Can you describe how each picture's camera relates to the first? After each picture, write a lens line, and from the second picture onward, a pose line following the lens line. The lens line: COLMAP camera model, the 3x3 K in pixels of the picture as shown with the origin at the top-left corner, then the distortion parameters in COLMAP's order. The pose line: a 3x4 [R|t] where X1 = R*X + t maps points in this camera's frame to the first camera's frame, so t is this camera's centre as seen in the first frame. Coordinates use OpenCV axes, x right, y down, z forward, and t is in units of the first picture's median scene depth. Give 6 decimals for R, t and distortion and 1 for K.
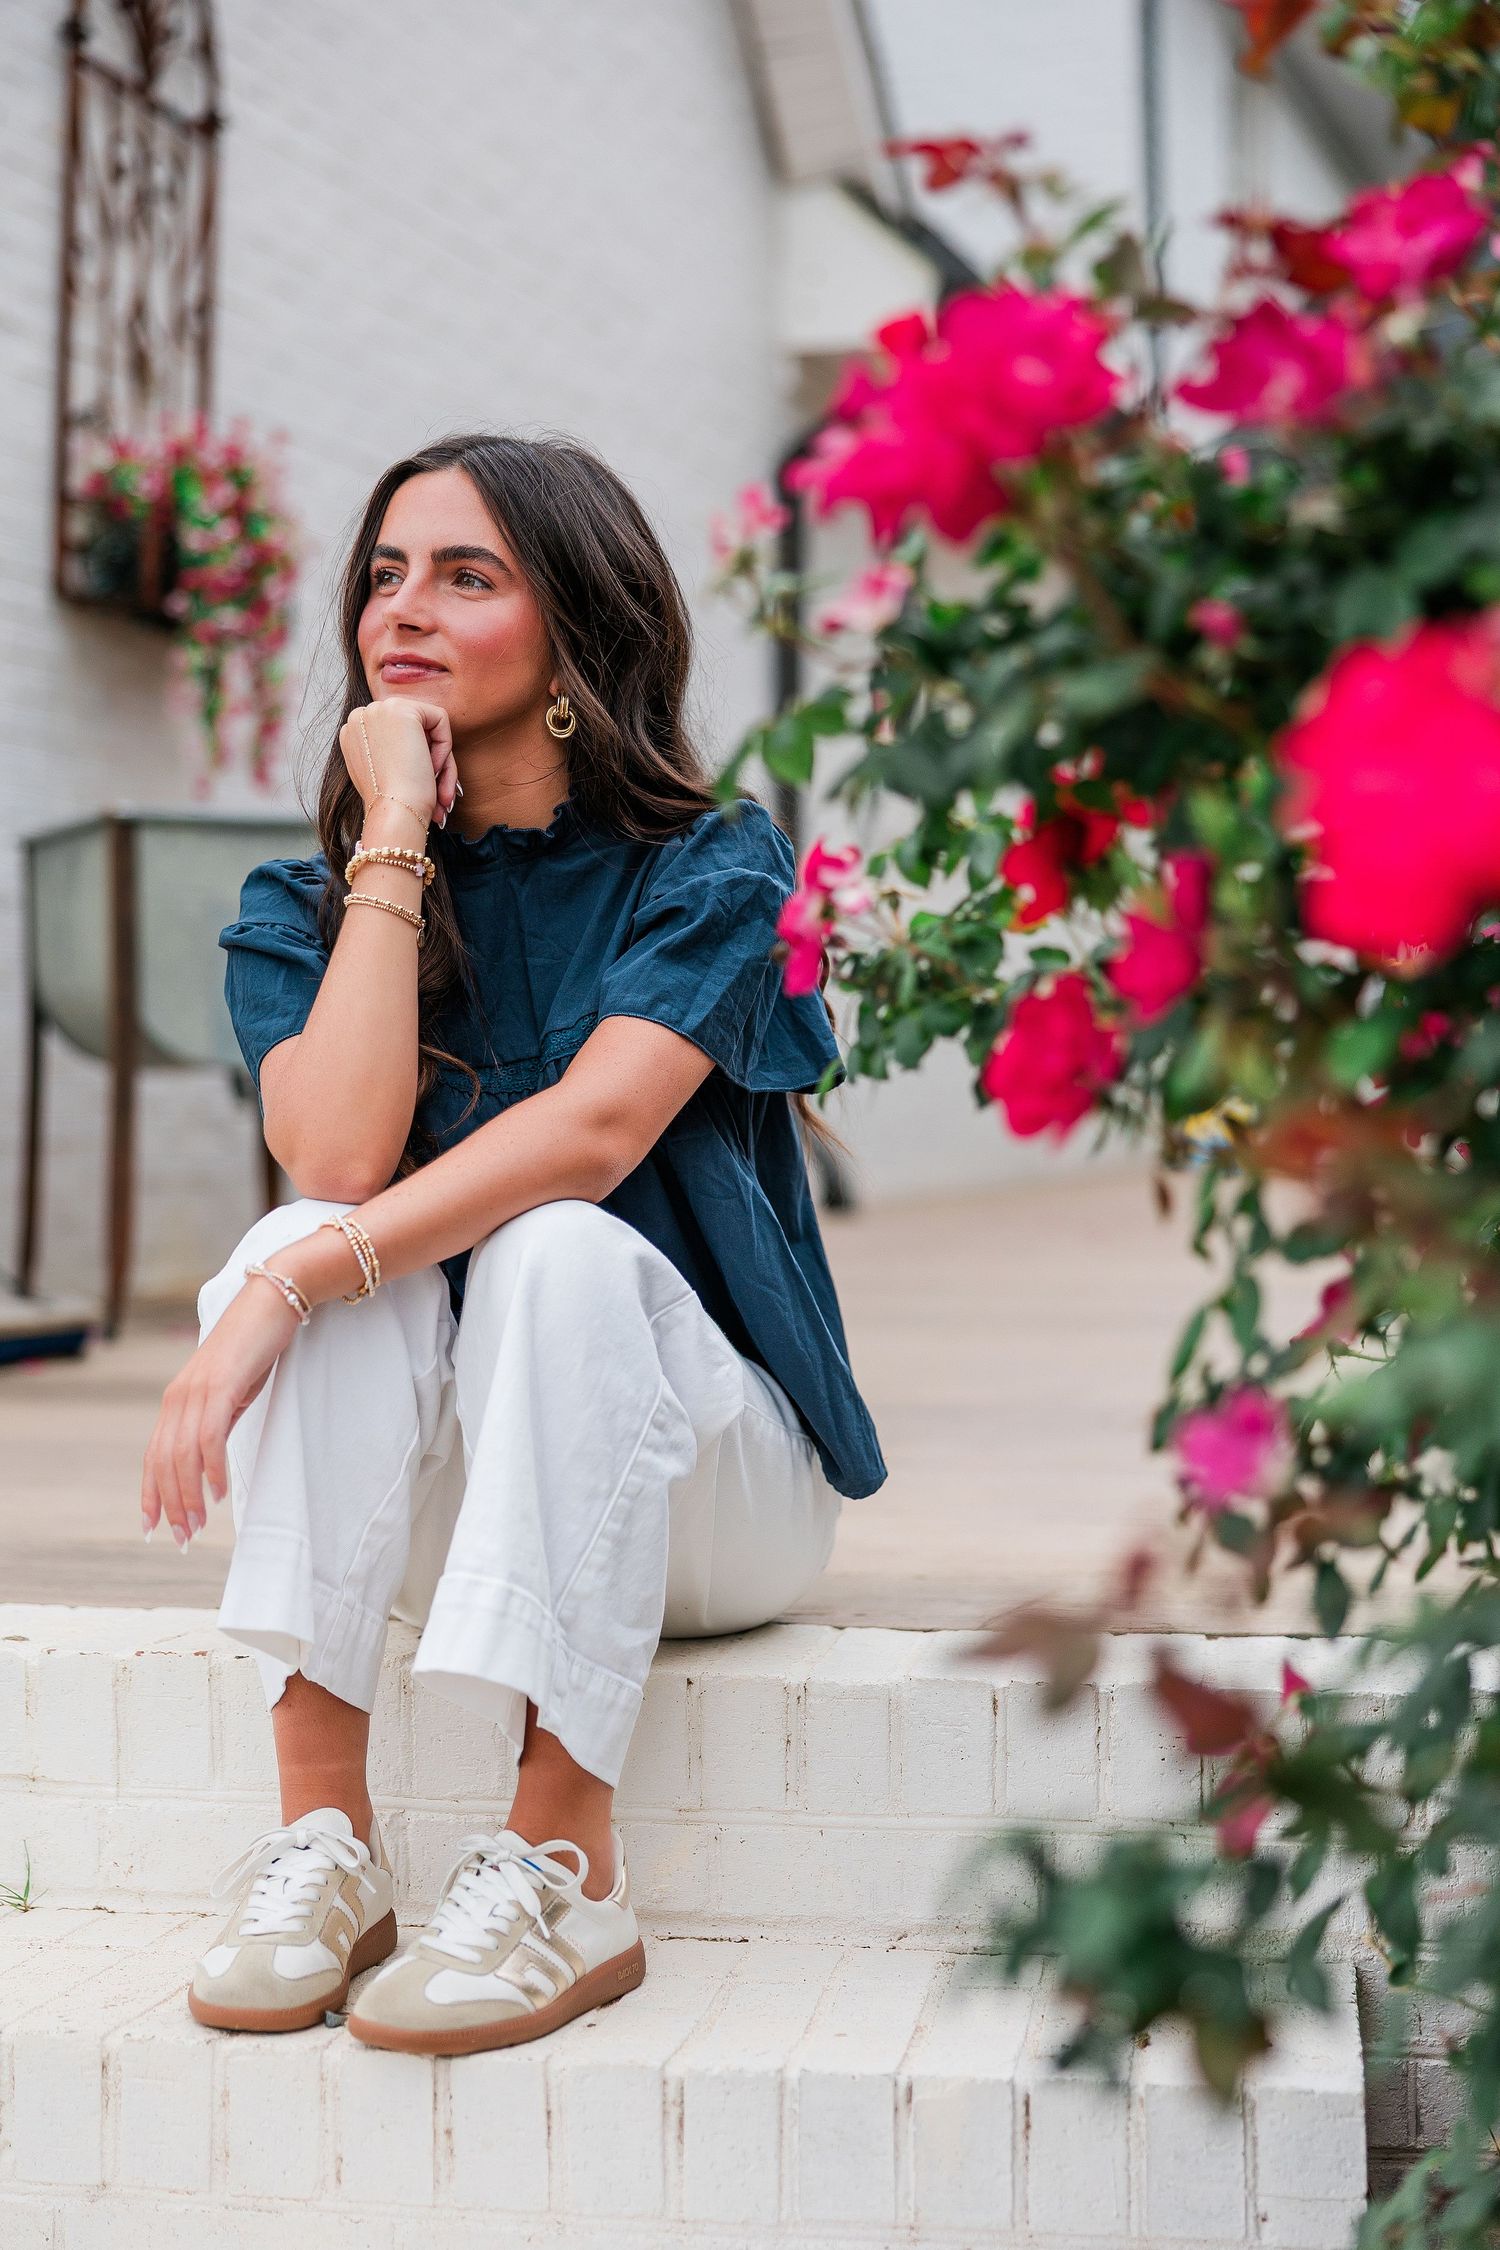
lens RADIAL K [[3453.0, 0, 736.2], [0, 3453.0, 1124.0], [0, 0, 1]] dist [-0.005509, 0.000000]
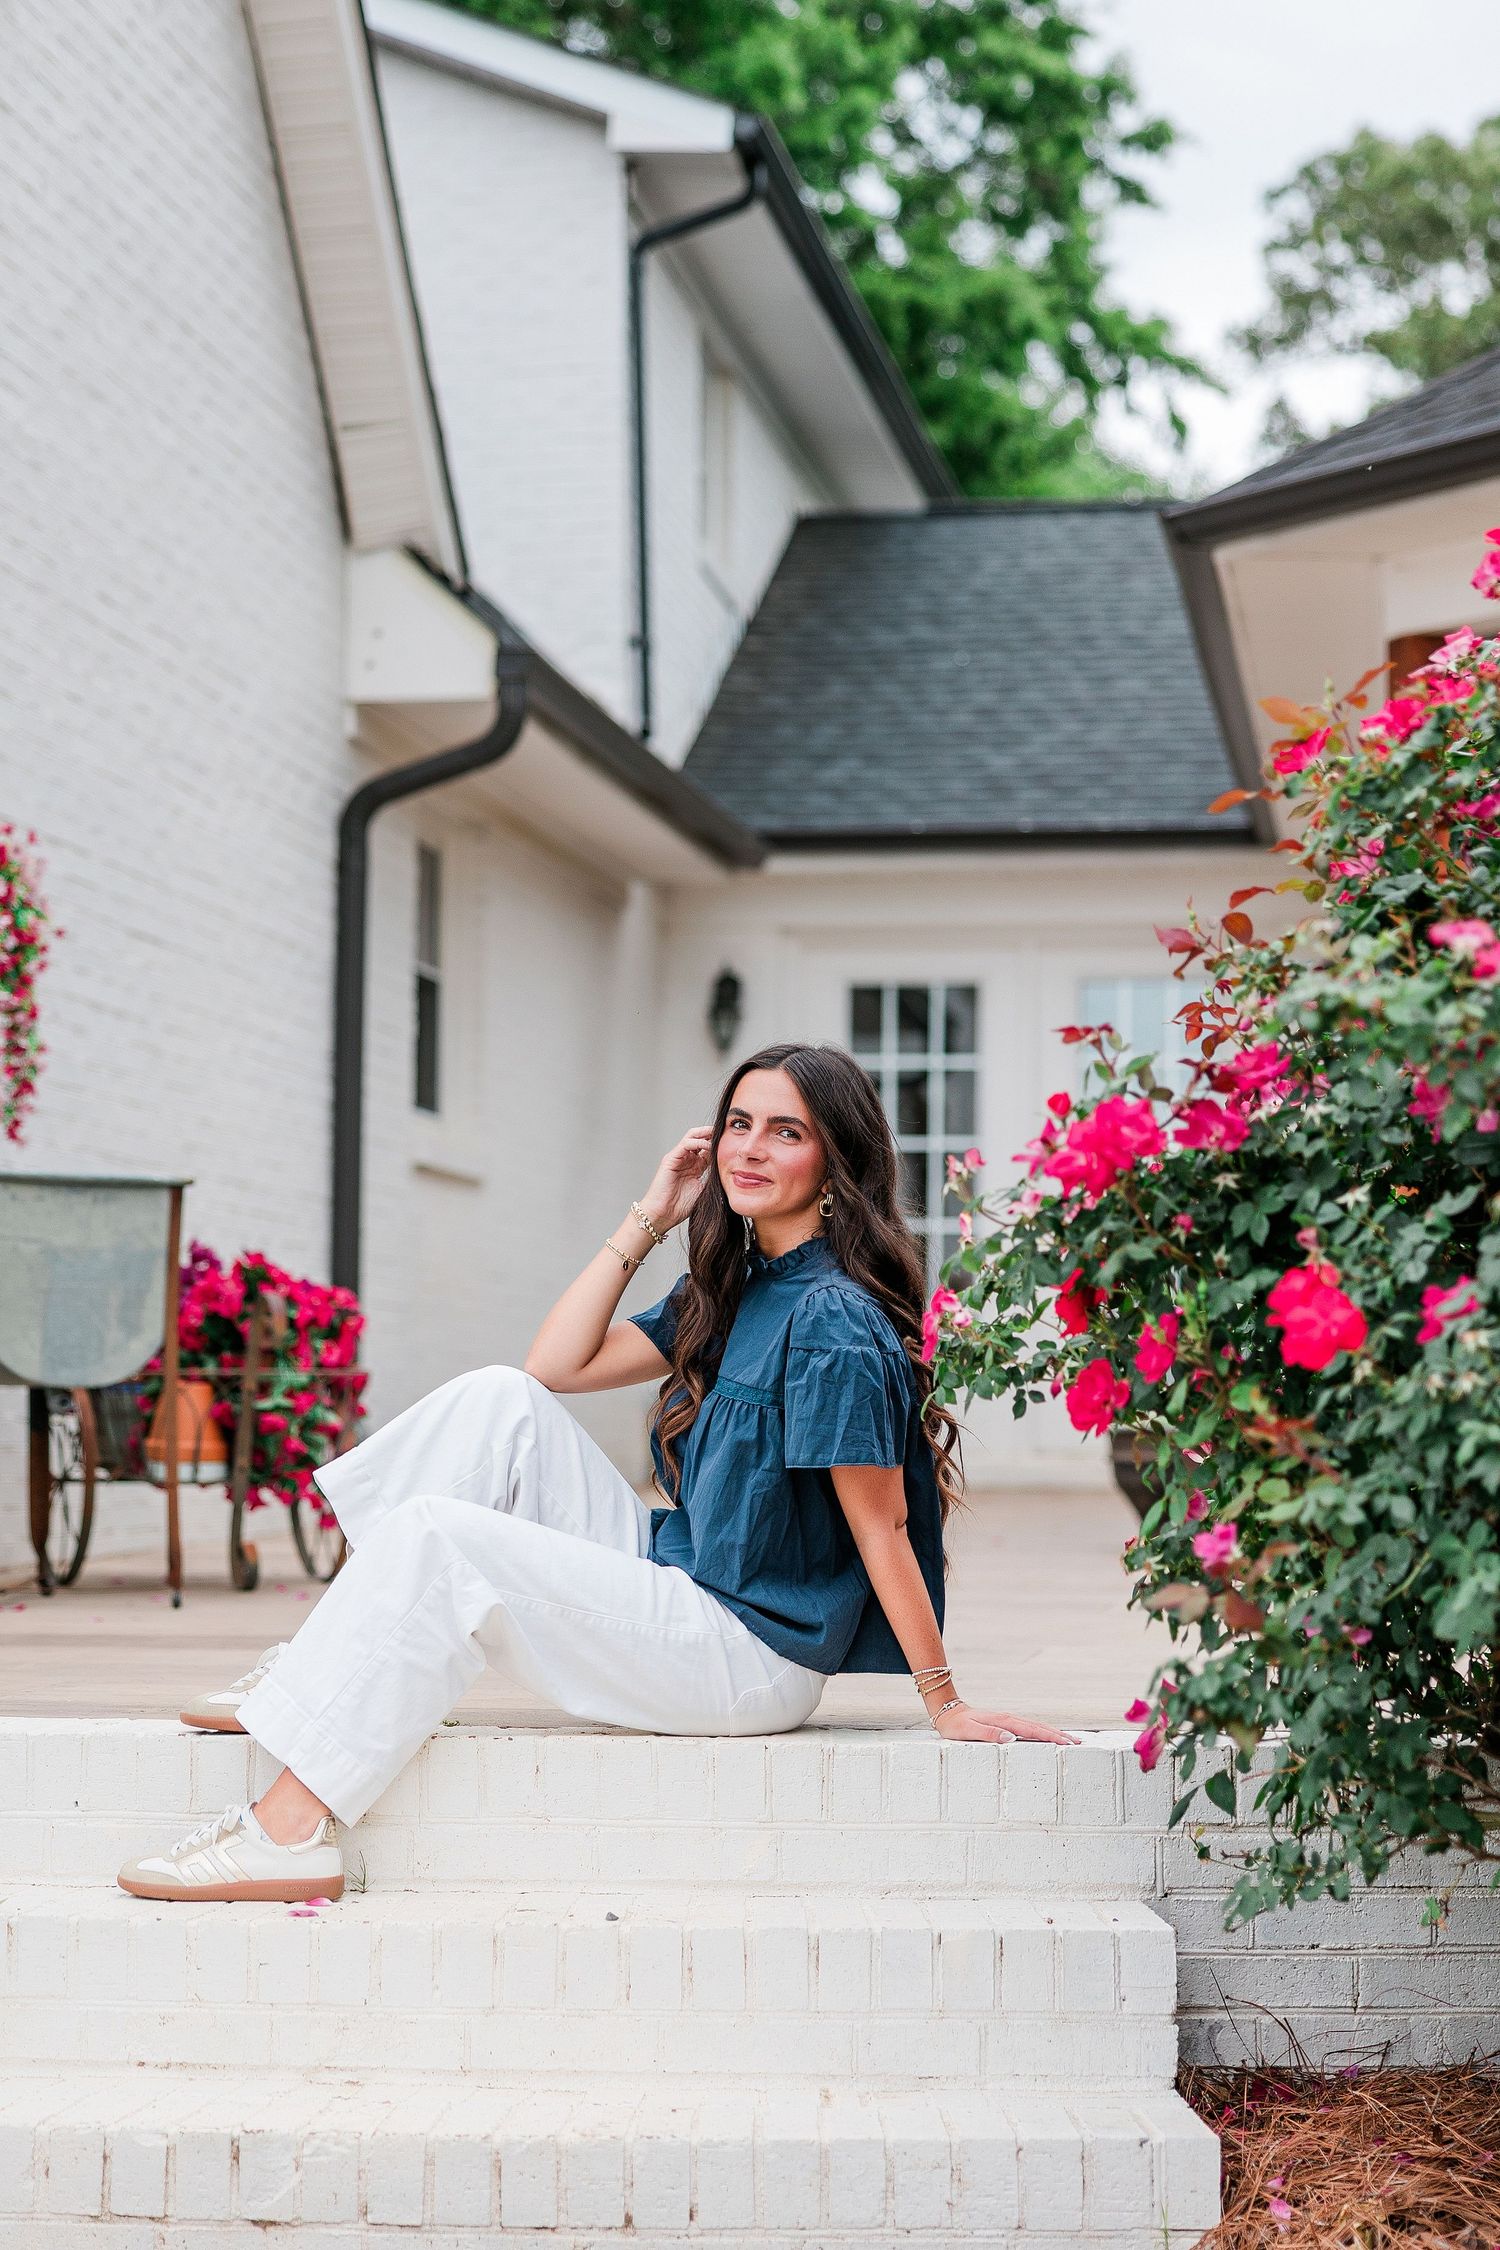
lens RADIAL K [[3662.4, 0, 683.5], [0, 3662.4, 1060.7], [0, 0, 1]] dist [-0.027116, 0.000000]
pose [[0.989754, 0.023816, 0.140780, -0.380695], [-0.008998, 0.994434, -0.104972, 0.012462], [-0.142496, 0.102630, 0.984460, -1.002322]]
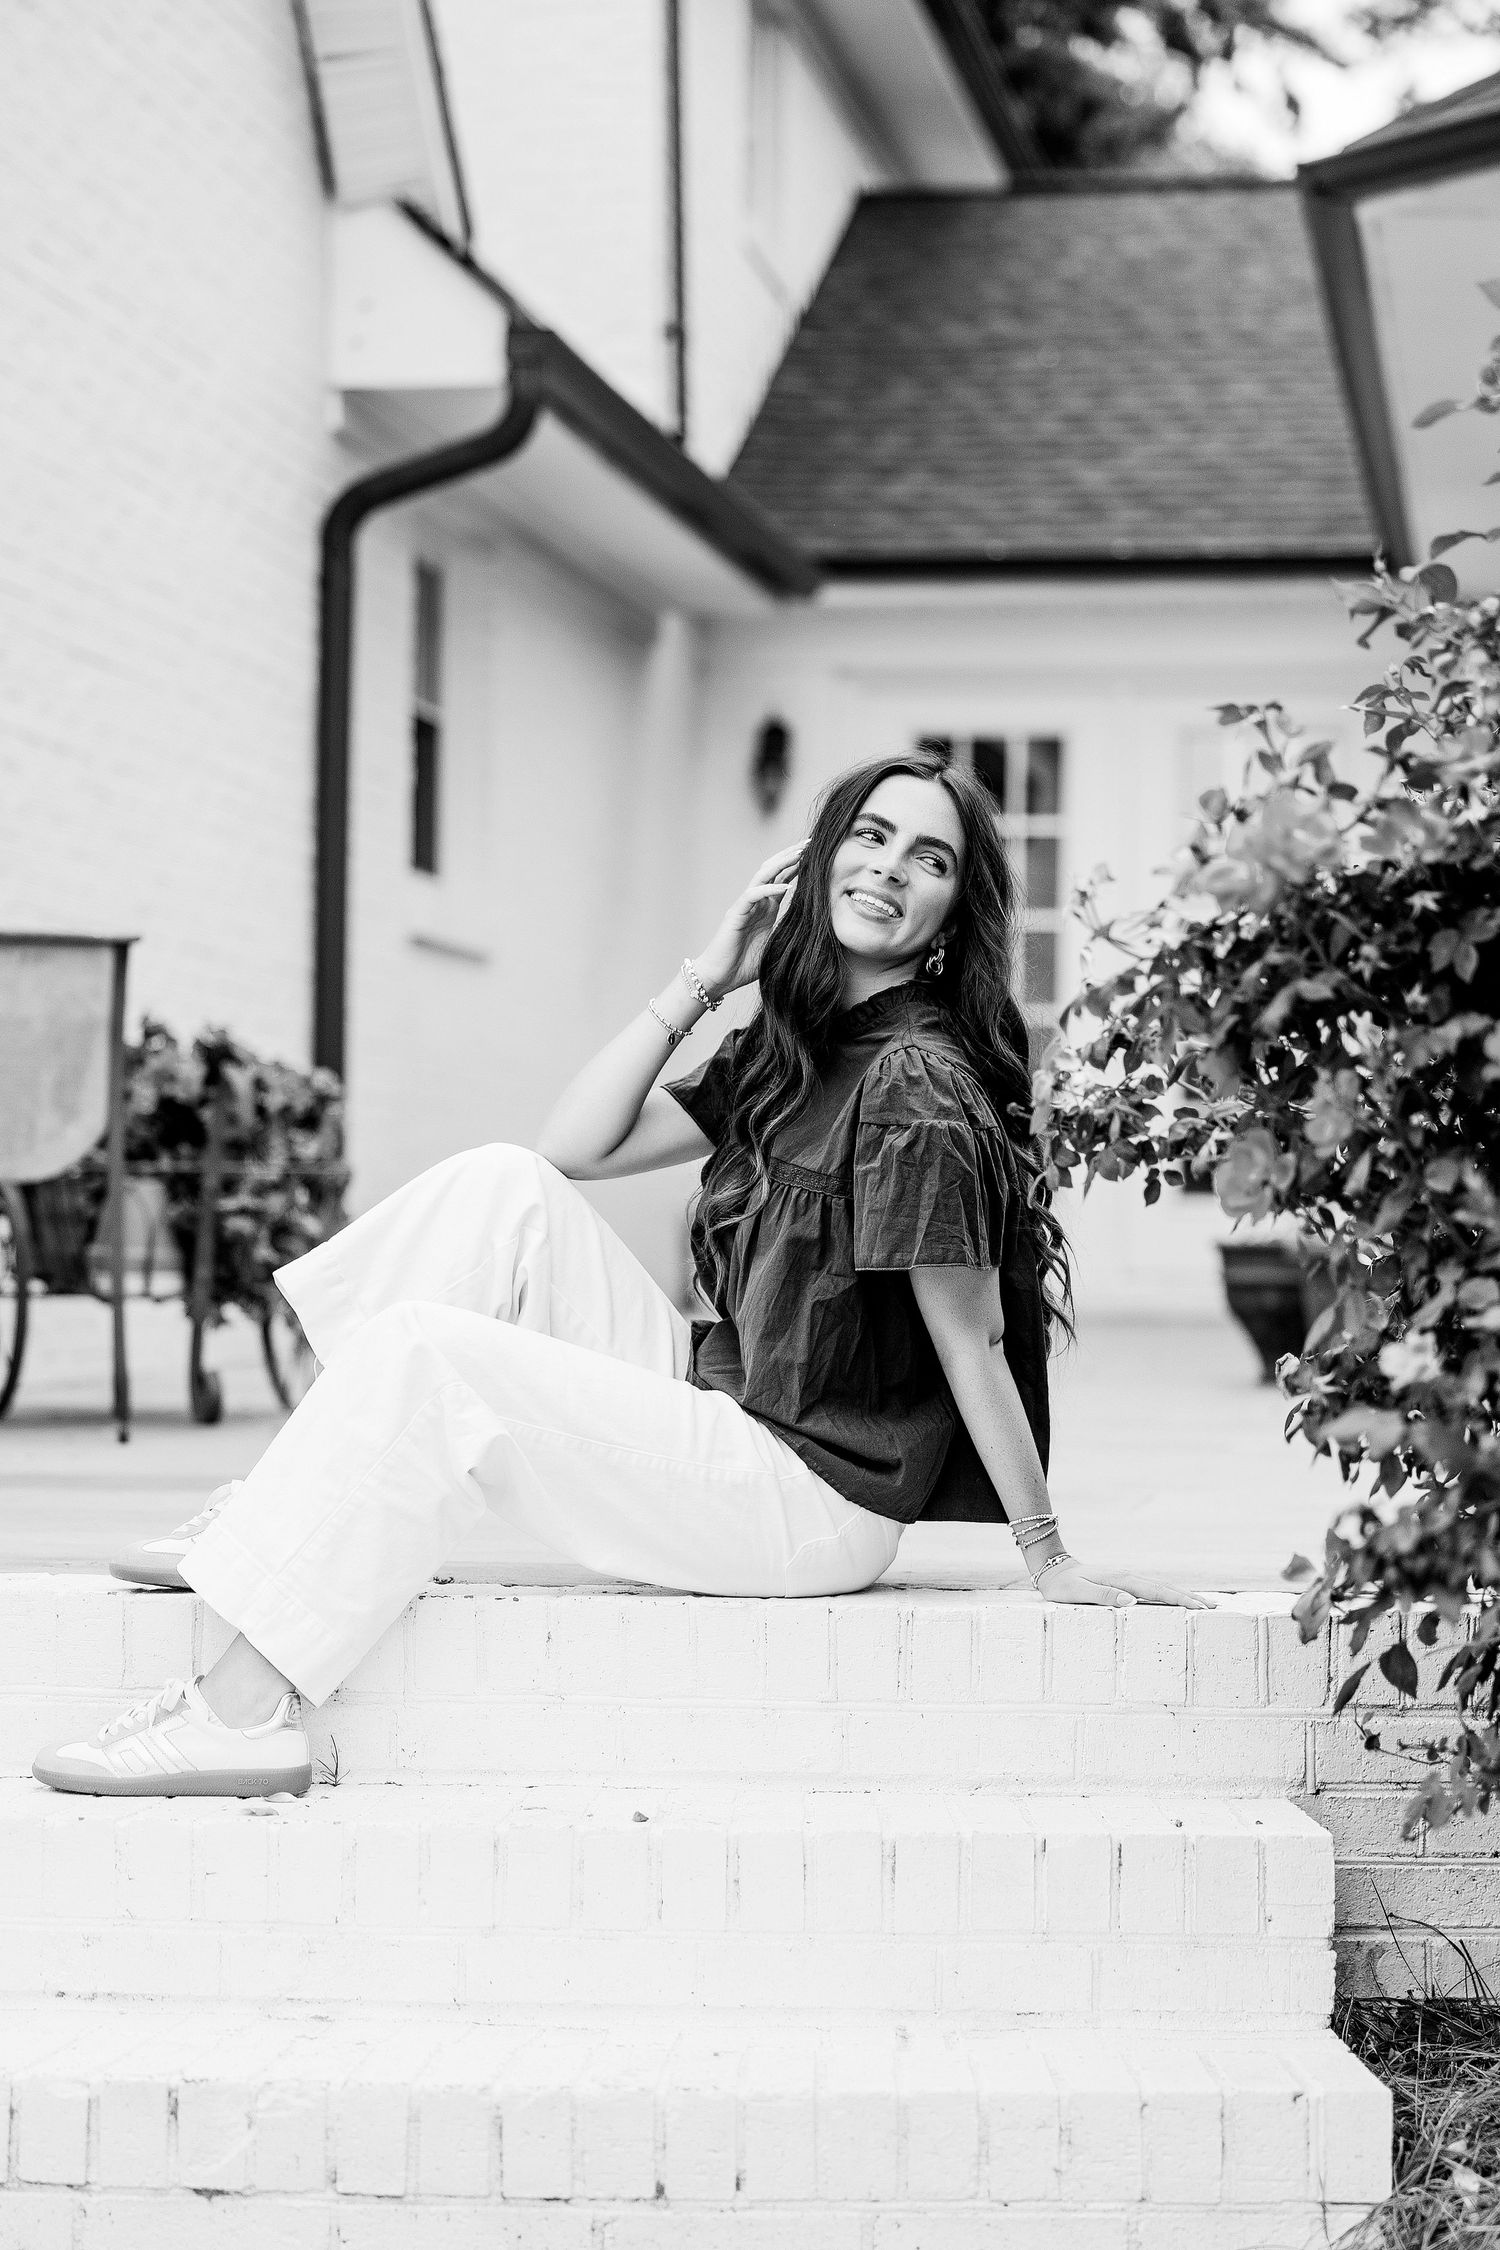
lens RADIAL K [[4212.3, 0, 763.3], [0, 4212.3, 1128.1], [0, 0, 1]] dist [-0.029007, 0.000000]
pose [[0.988240, 0.017912, 0.151861, -0.361718], [-0.012996, 0.999361, -0.033302, 0.024478], [-0.152361, 0.030937, 0.987841, -0.841232]]
